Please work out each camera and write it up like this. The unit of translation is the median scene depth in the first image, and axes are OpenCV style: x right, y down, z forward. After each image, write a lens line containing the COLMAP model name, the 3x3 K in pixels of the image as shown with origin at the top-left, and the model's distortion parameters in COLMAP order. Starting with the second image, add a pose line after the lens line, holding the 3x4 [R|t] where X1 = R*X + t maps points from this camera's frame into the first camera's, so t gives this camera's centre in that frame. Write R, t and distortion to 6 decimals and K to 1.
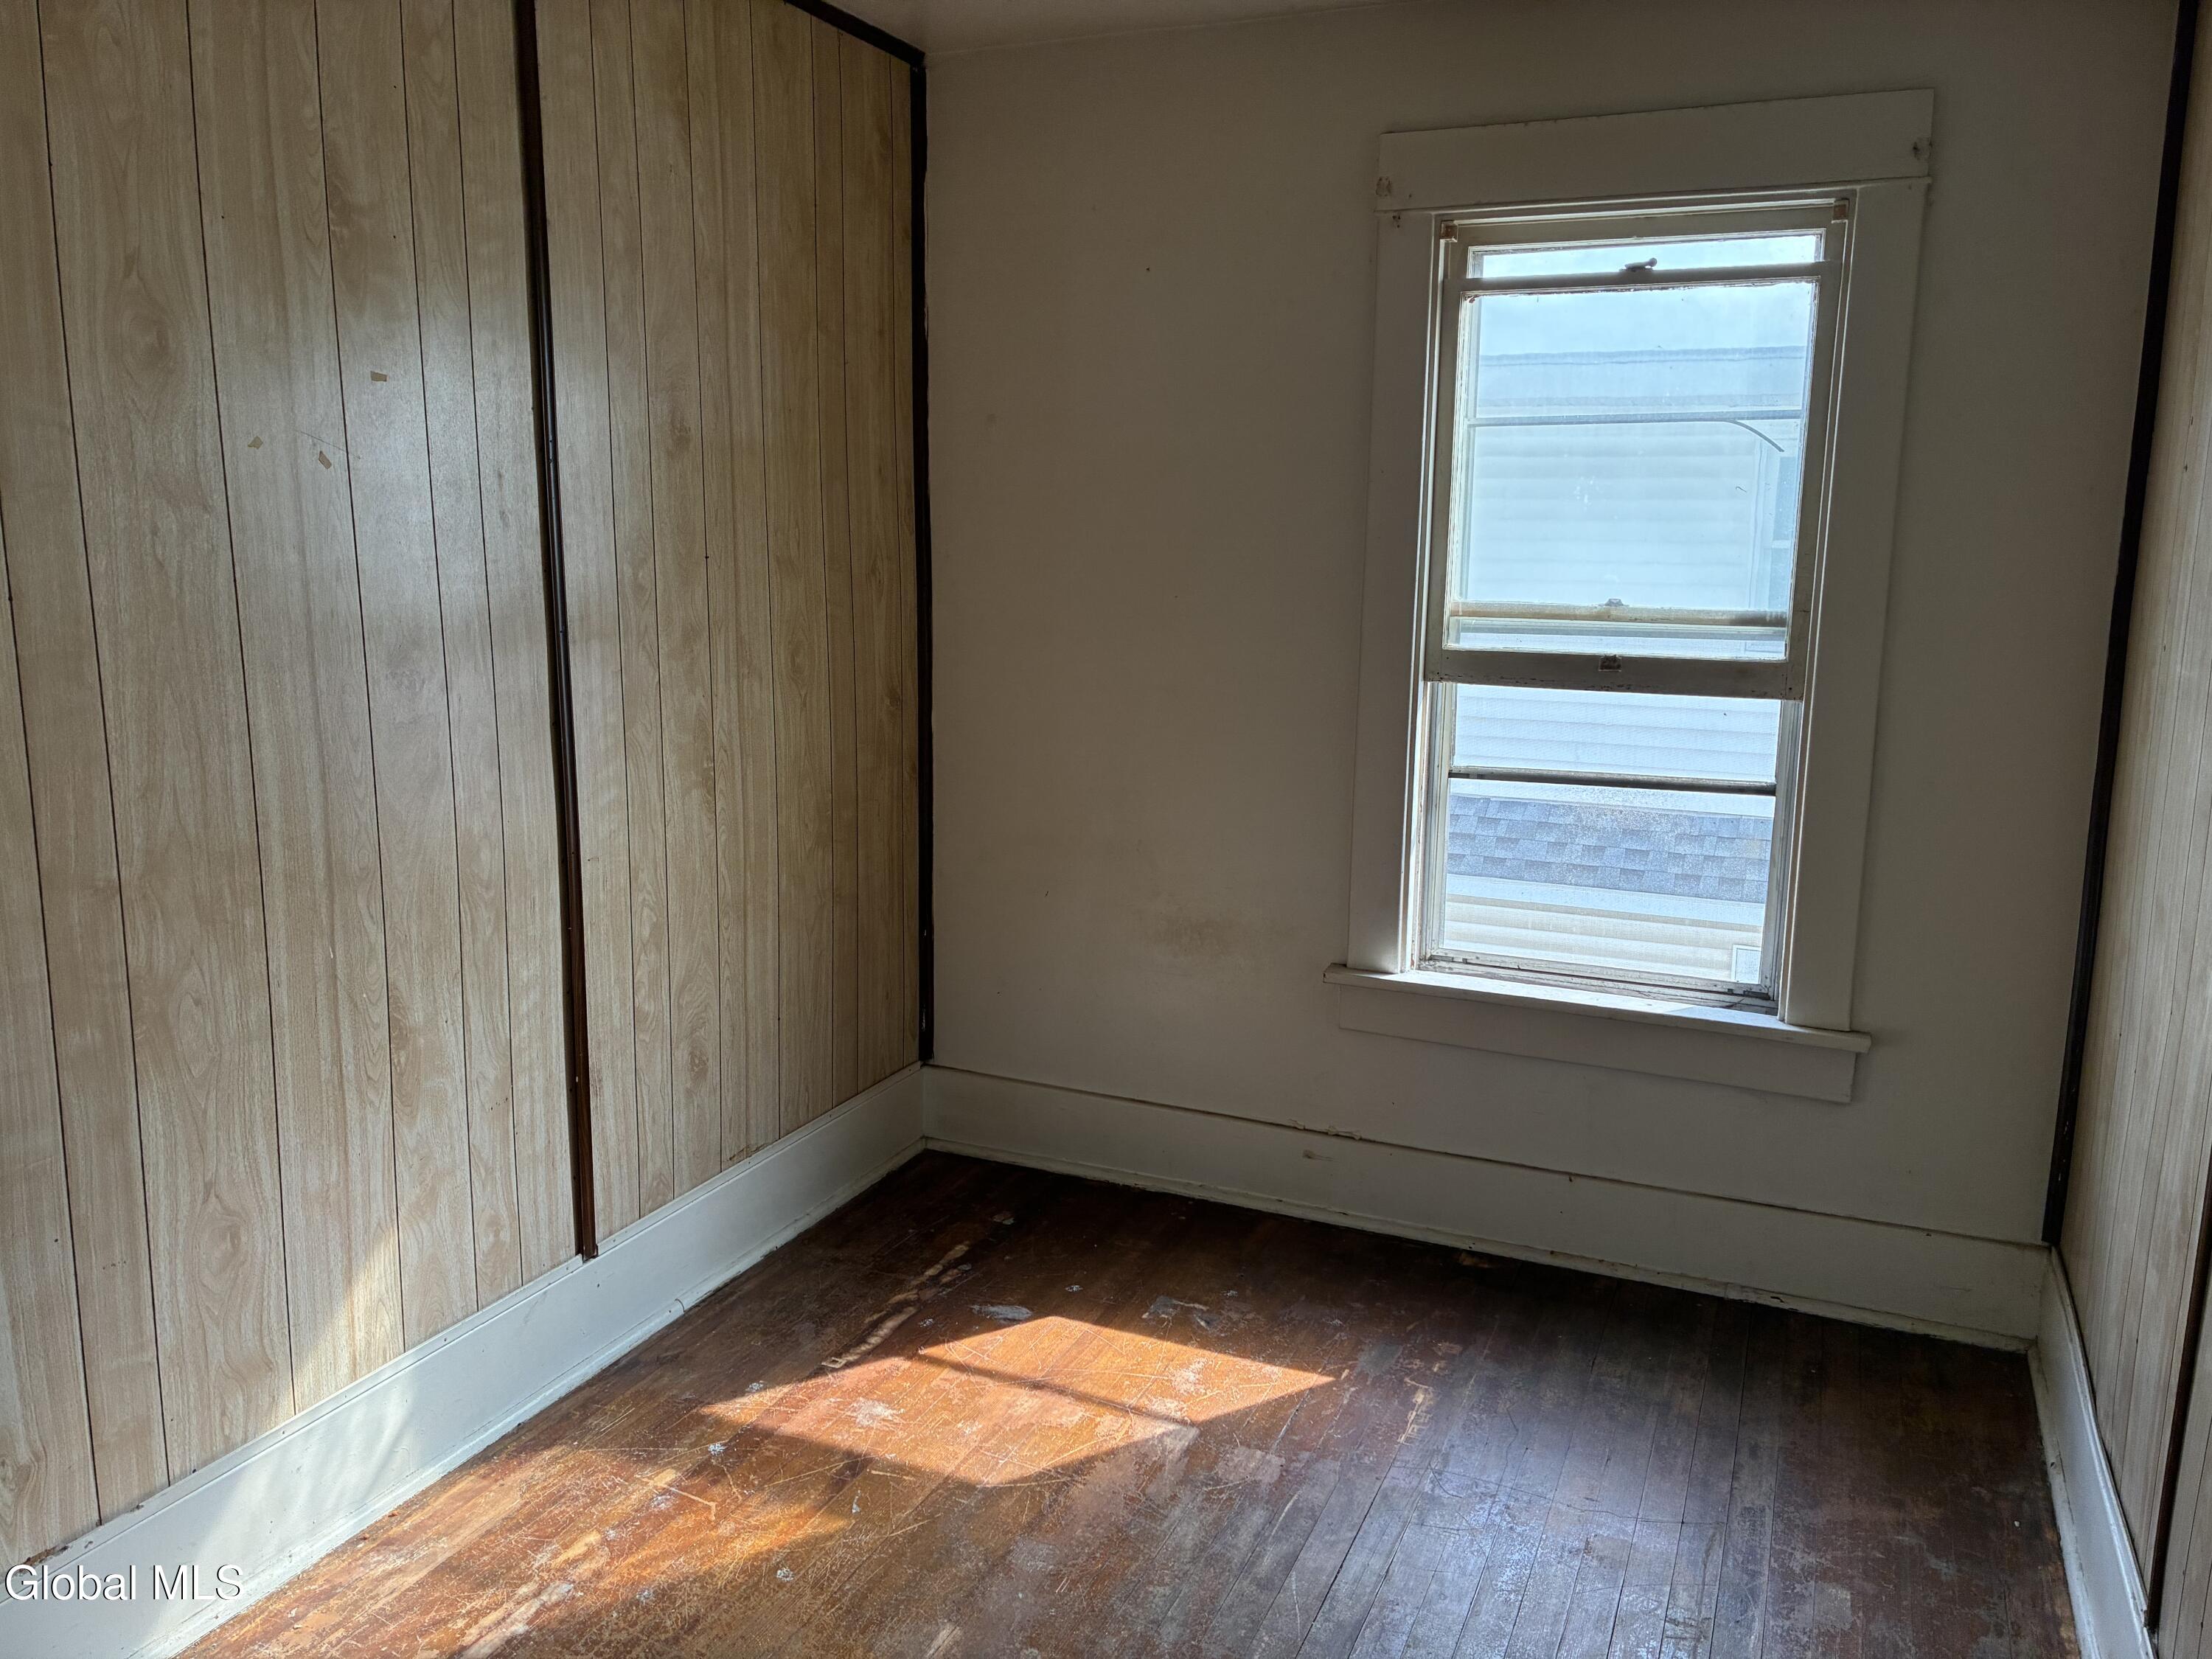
lens RADIAL K [[1676.4, 0, 1109.6], [0, 1676.4, 813.6], [0, 0, 1]] dist [0.025752, -0.033209]
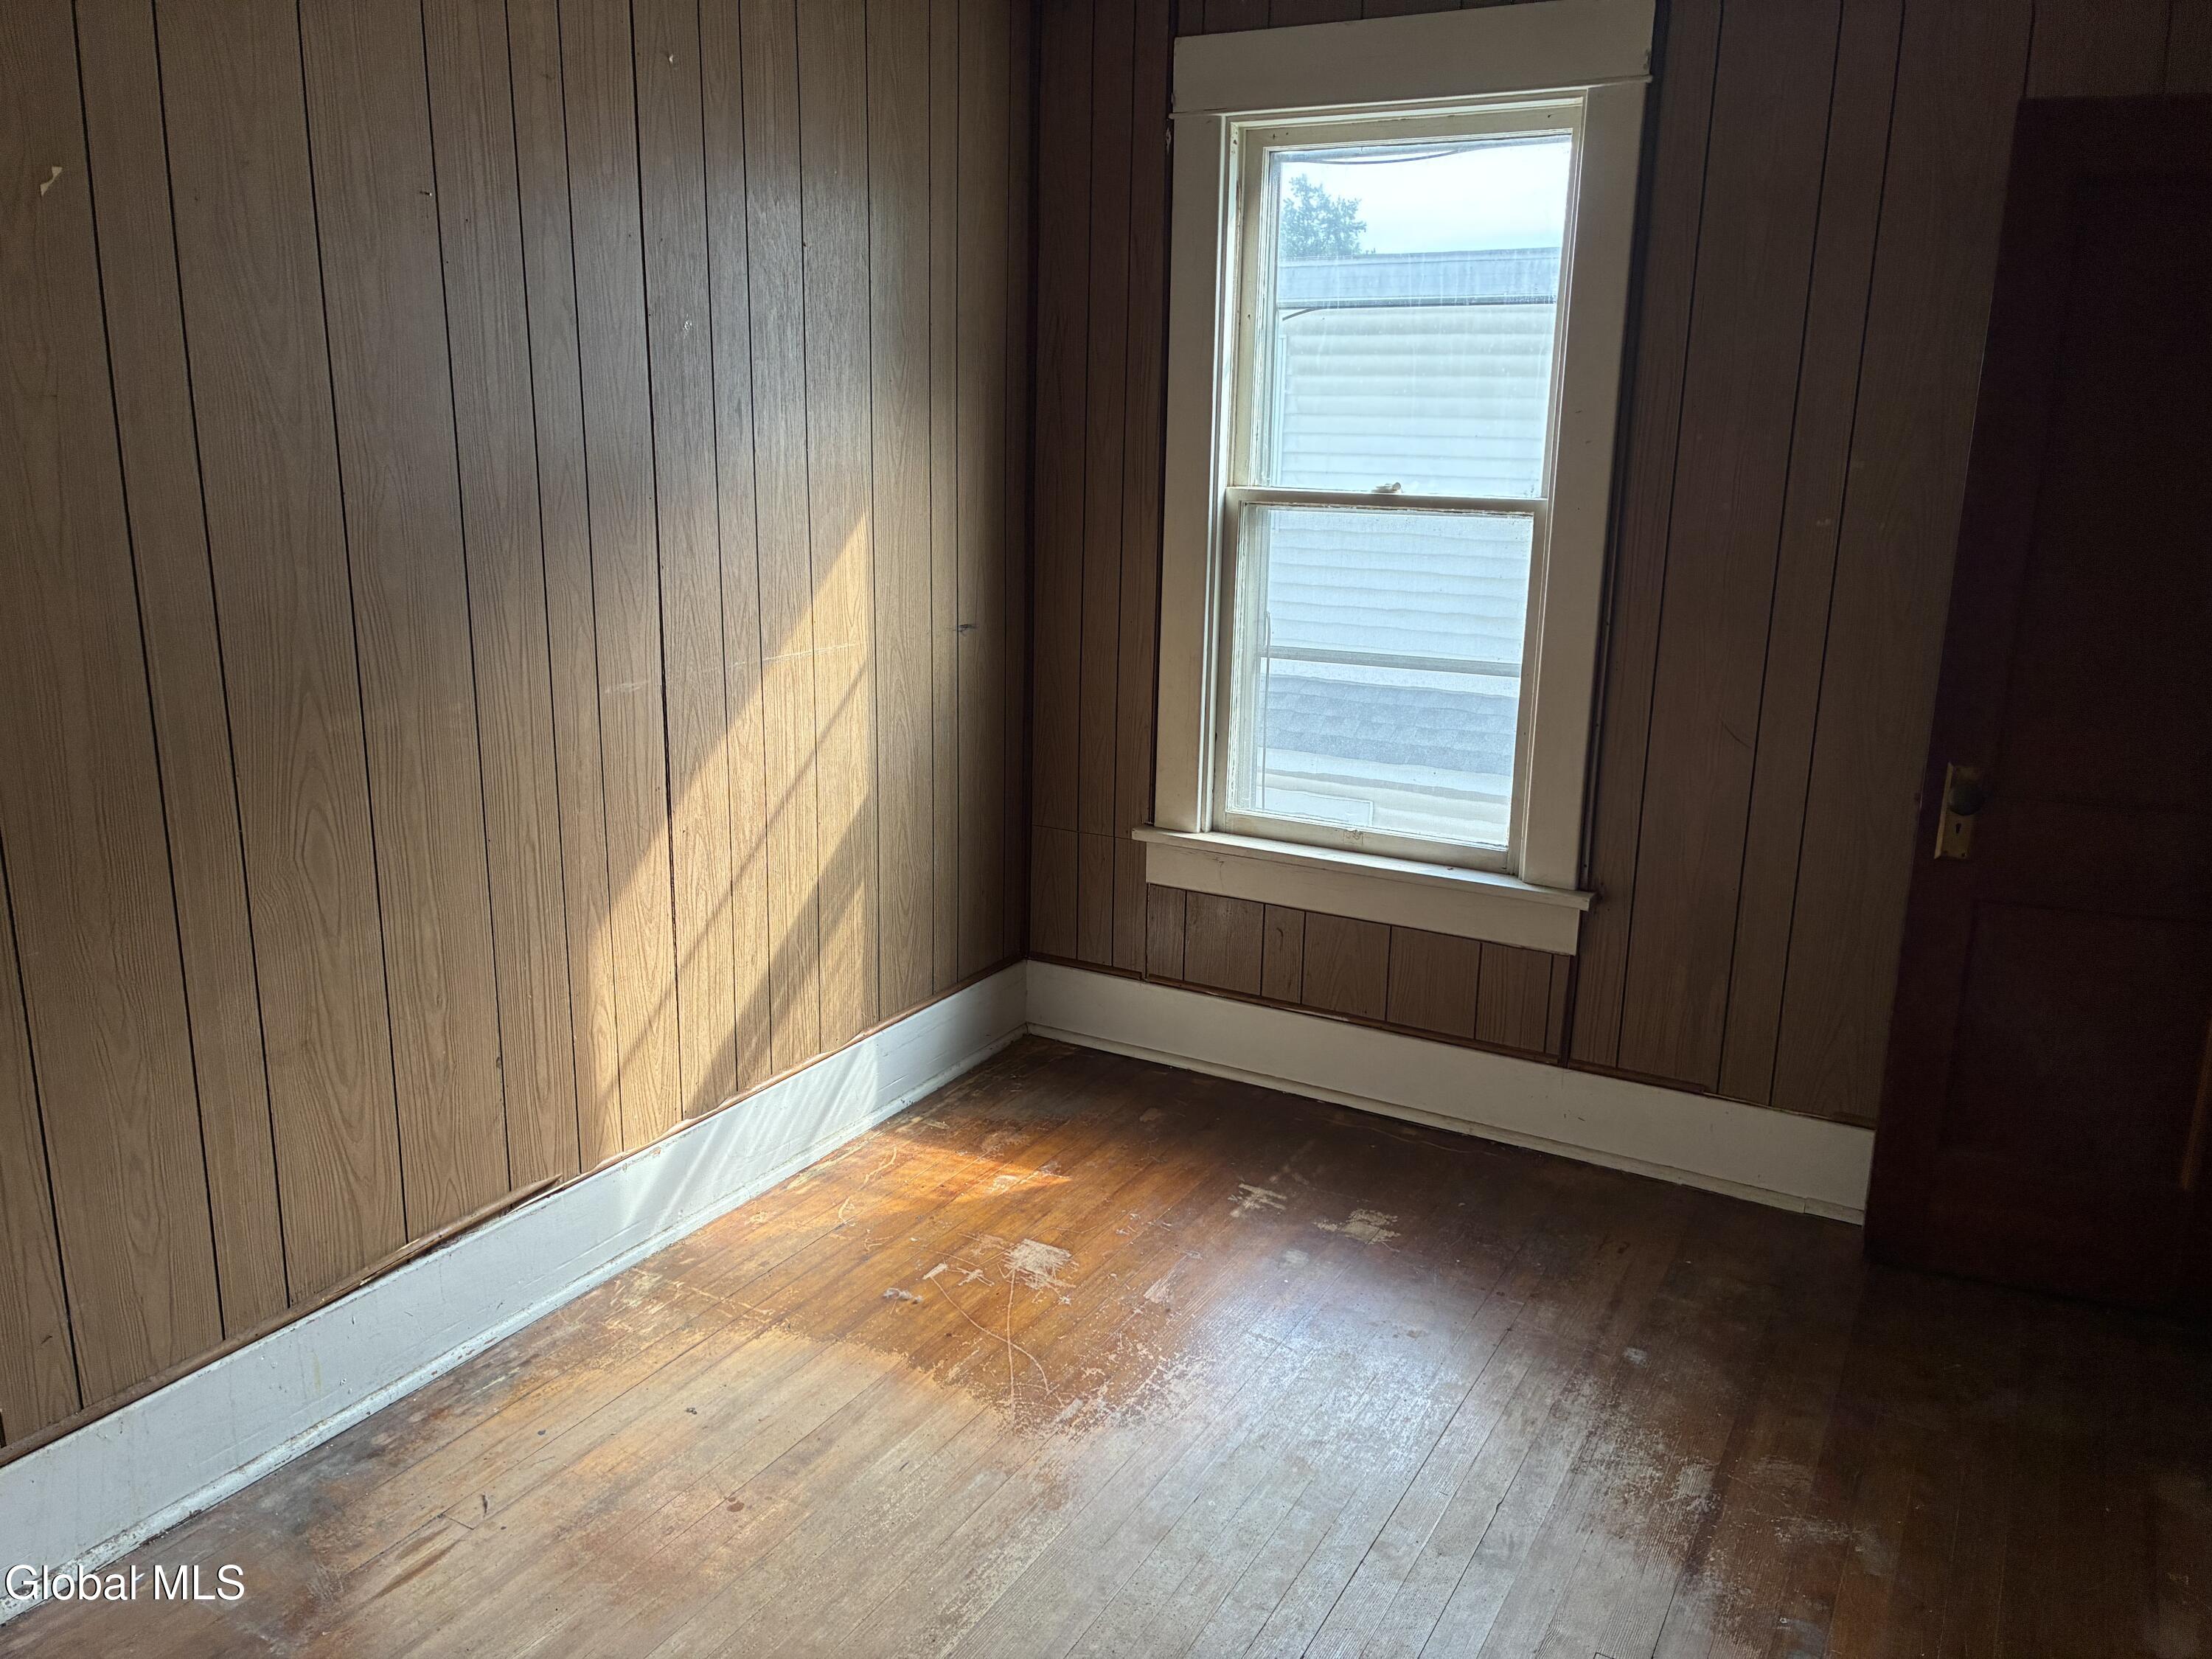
lens RADIAL K [[1676.4, 0, 1108.8], [0, 1676.4, 844.2], [0, 0, 1]] dist [0.025752, -0.033209]
pose [[0.994956, 0.027947, -0.096344, 0.230845], [-0.020618, 0.996876, 0.076248, 0.019524], [0.098174, -0.073876, 0.992423, -0.086775]]
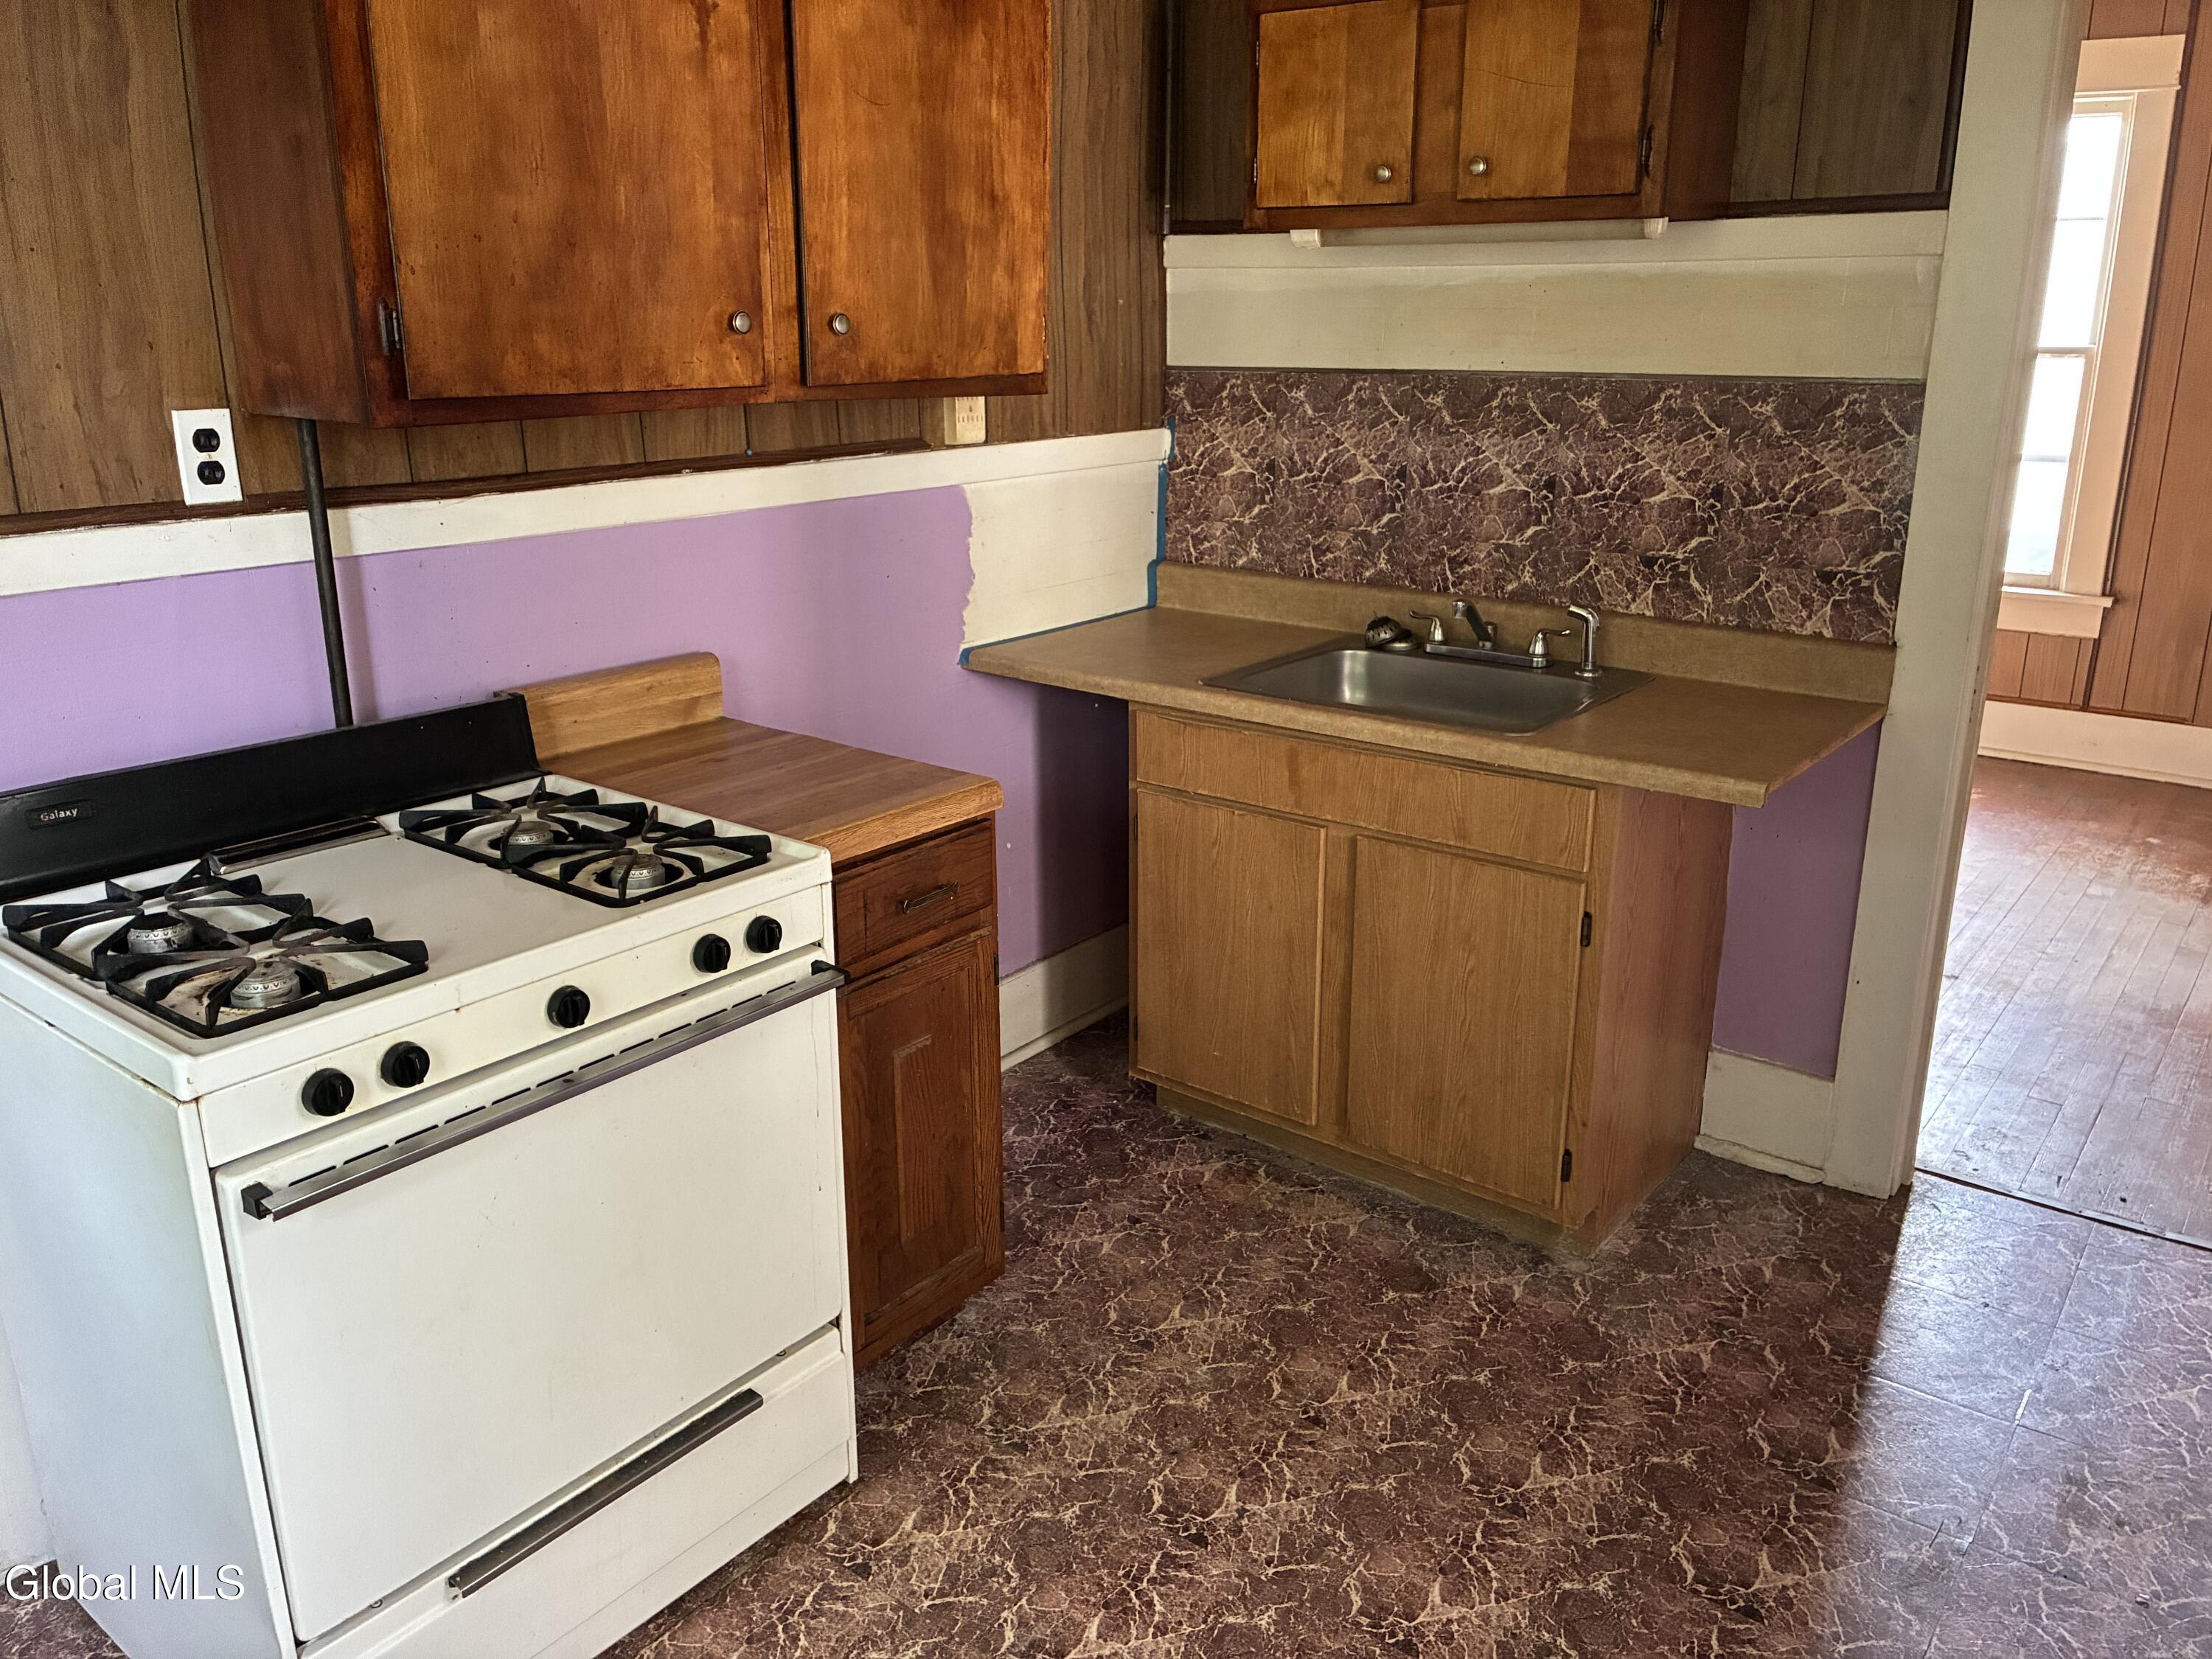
lens RADIAL K [[1676.4, 0, 1104.0], [0, 1676.4, 820.9], [0, 0, 1]] dist [0.025752, -0.033209]
pose [[0.969365, 0.057580, -0.238780, -0.127018], [-0.028694, 0.992025, 0.122735, 0.165888], [0.243943, -0.112123, 0.963286, -0.899720]]
